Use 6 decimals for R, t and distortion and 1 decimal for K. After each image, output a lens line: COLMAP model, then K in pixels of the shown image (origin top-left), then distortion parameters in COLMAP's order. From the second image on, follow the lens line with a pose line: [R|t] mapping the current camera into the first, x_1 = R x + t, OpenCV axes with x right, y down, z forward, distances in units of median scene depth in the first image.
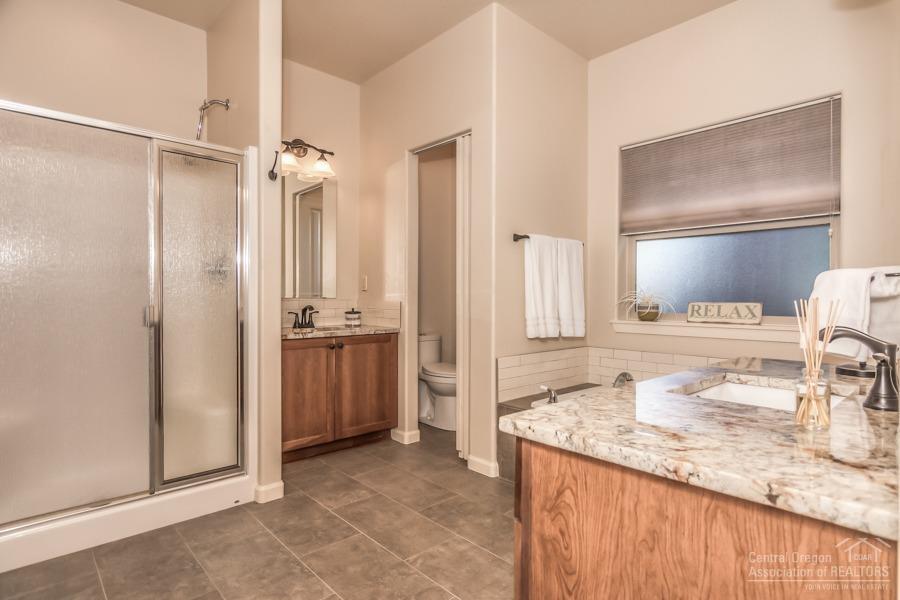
lens RADIAL K [[472.7, 0, 447.9], [0, 472.7, 305.9], [0, 0, 1]] dist [-0.002618, 0.001994]
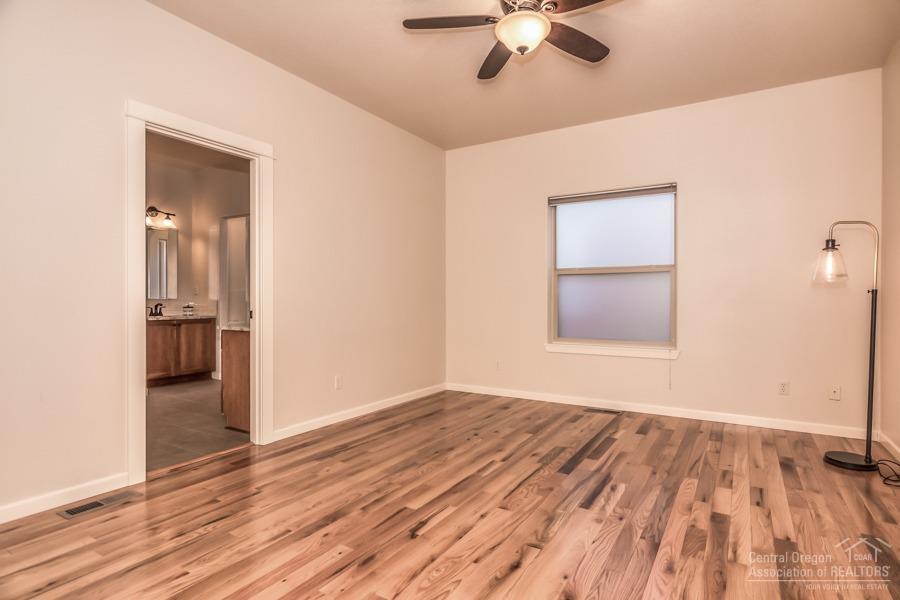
lens RADIAL K [[472.7, 0, 450.1], [0, 472.7, 305.2], [0, 0, 1]] dist [-0.002618, 0.001994]
pose [[0.960766, -0.002528, 0.277347, 0.268691], [0.000312, 0.999968, 0.008035, -0.007902], [-0.277358, -0.007634, 0.960736, -1.034701]]
